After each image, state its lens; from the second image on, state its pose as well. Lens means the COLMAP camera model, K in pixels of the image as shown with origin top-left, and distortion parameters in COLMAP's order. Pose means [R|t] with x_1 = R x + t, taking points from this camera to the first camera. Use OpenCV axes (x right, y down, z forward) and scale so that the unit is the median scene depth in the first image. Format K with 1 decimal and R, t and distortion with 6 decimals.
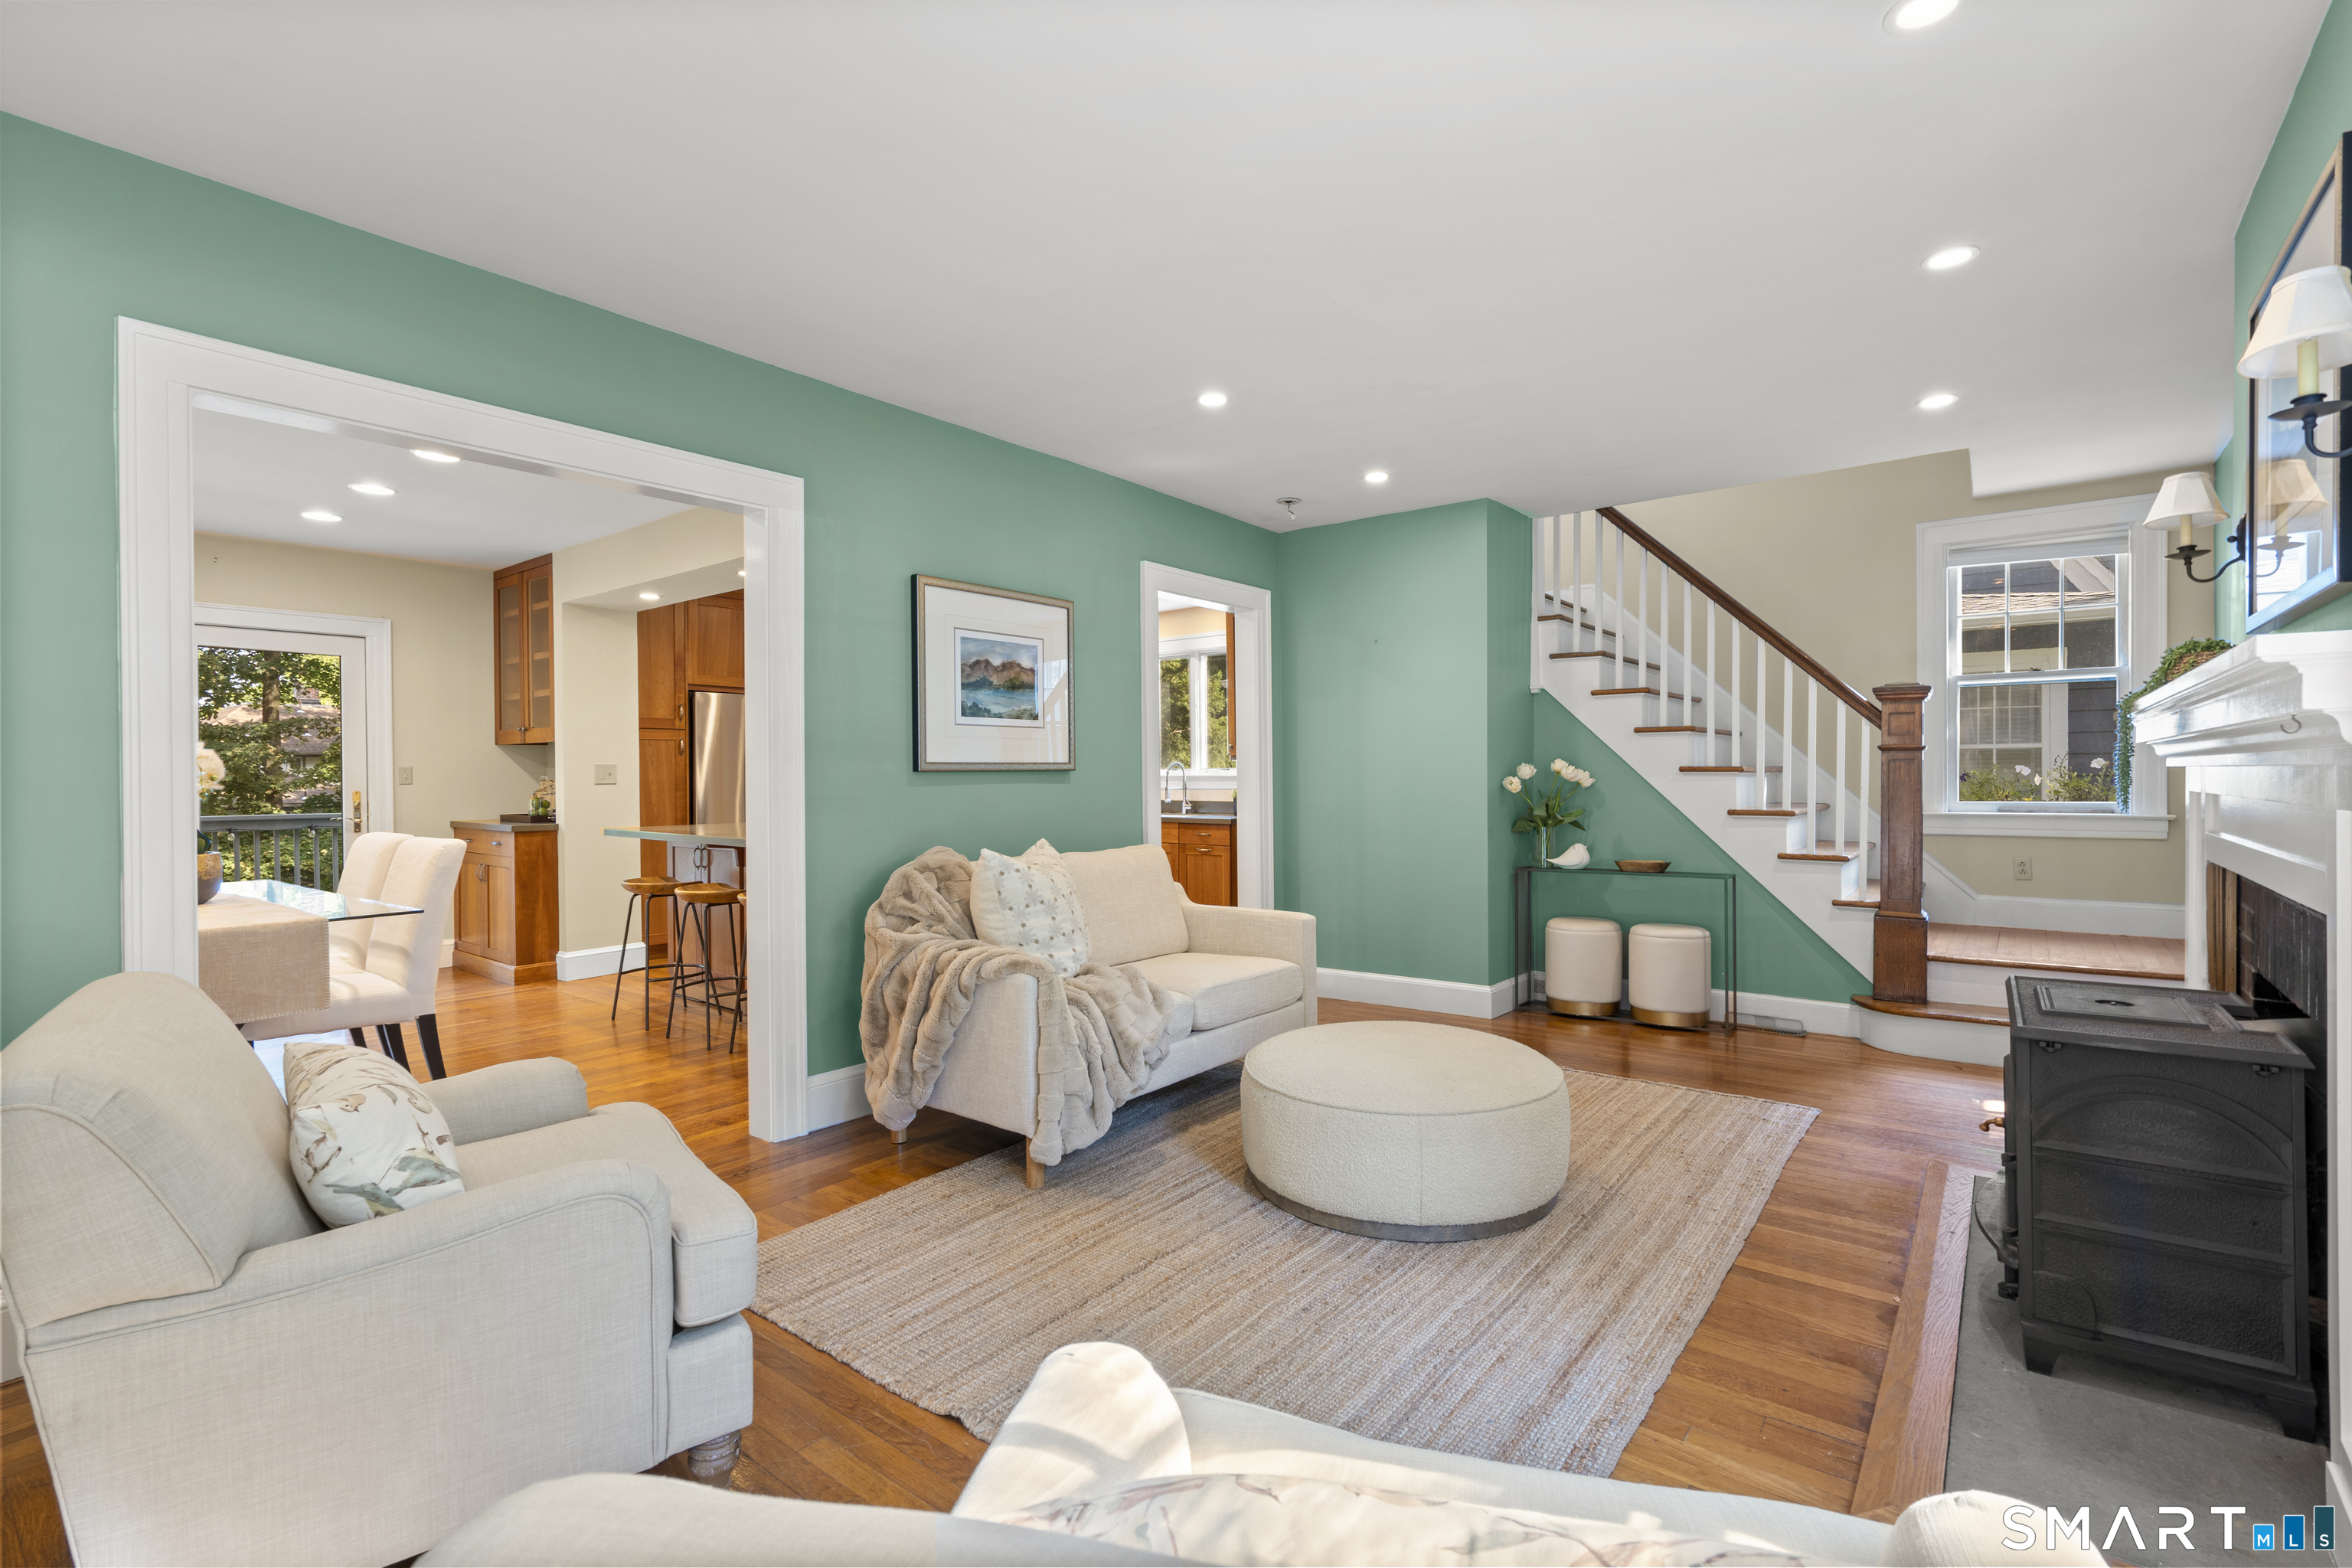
lens RADIAL K [[1062.8, 0, 1186.5], [0, 1062.8, 778.6], [0, 0, 1]] dist [-0.003959, 0.002372]
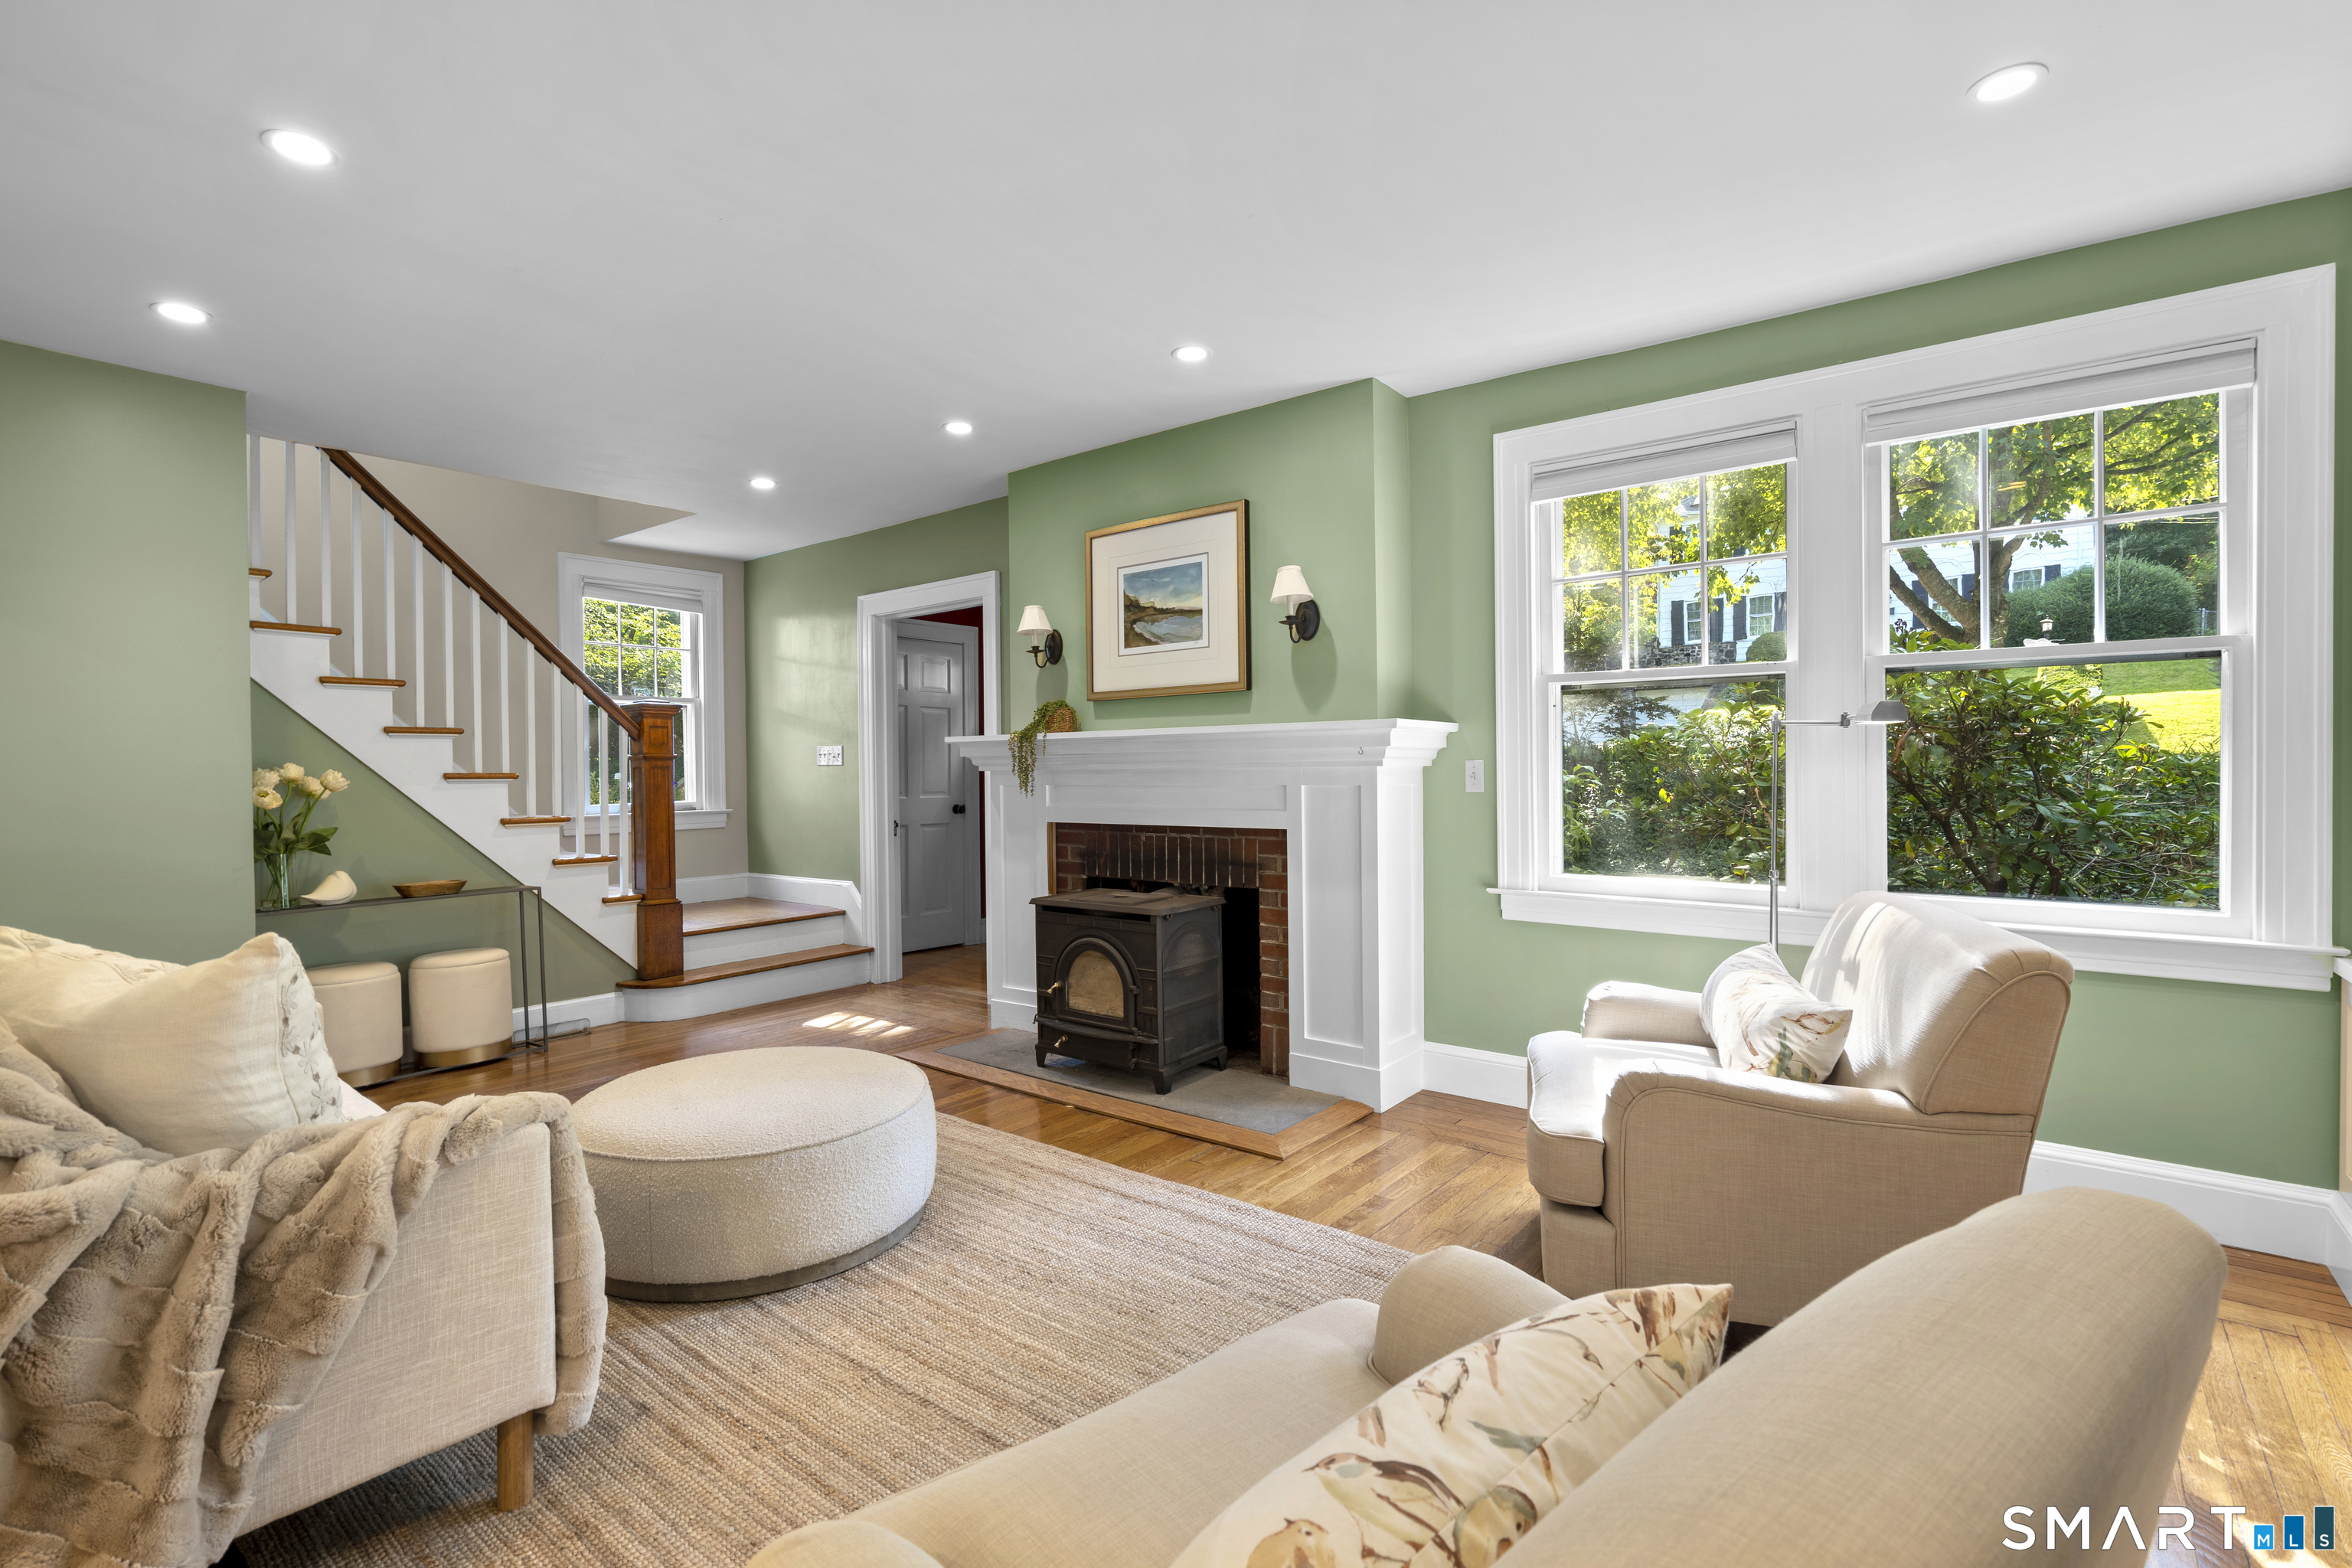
lens RADIAL K [[1062.8, 0, 1184.3], [0, 1062.8, 776.0], [0, 0, 1]] dist [-0.003959, 0.002372]
pose [[0.005096, 0.000985, 0.999987, -0.444798], [0.015766, 0.999875, -0.001066, 0.002048], [-0.999863, 0.015771, 0.005079, 0.398416]]
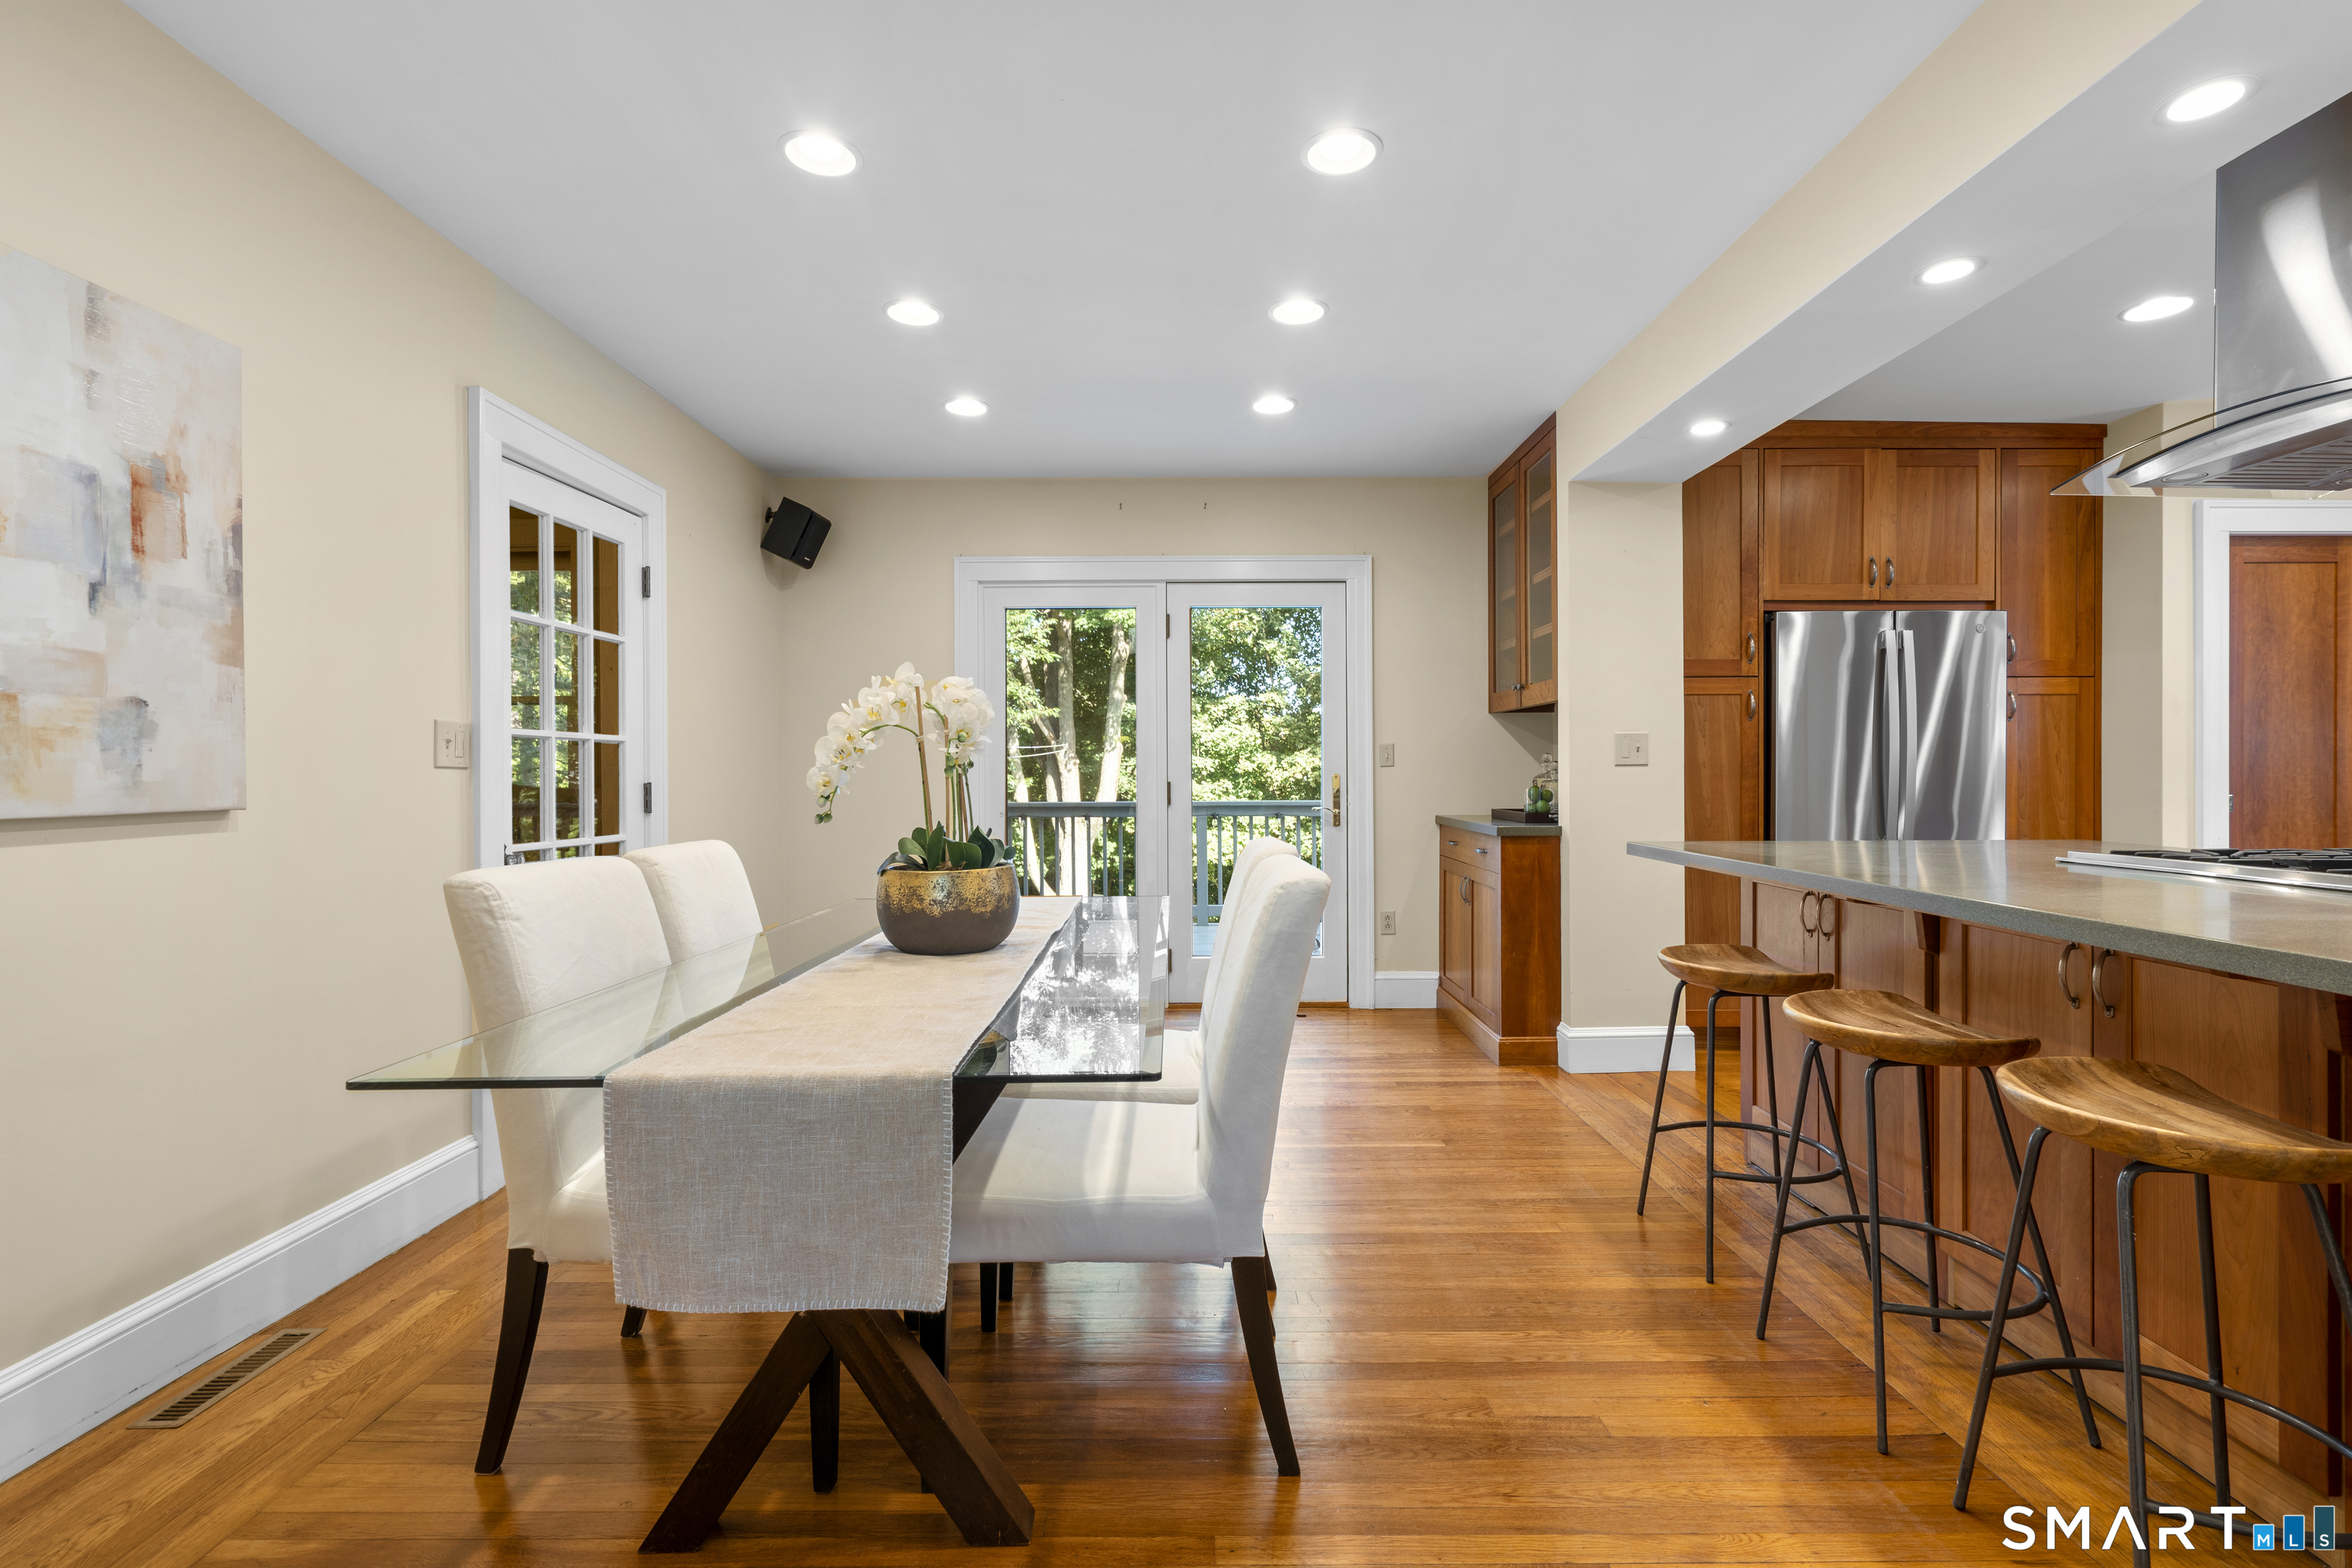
lens RADIAL K [[1062.8, 0, 1189.3], [0, 1062.8, 775.4], [0, 0, 1]] dist [-0.003959, 0.002372]
pose [[0.617880, 0.008273, -0.786229, -0.287002], [-0.002502, 0.999960, 0.008556, 0.008026], [0.786269, -0.003319, 0.617876, 0.544339]]
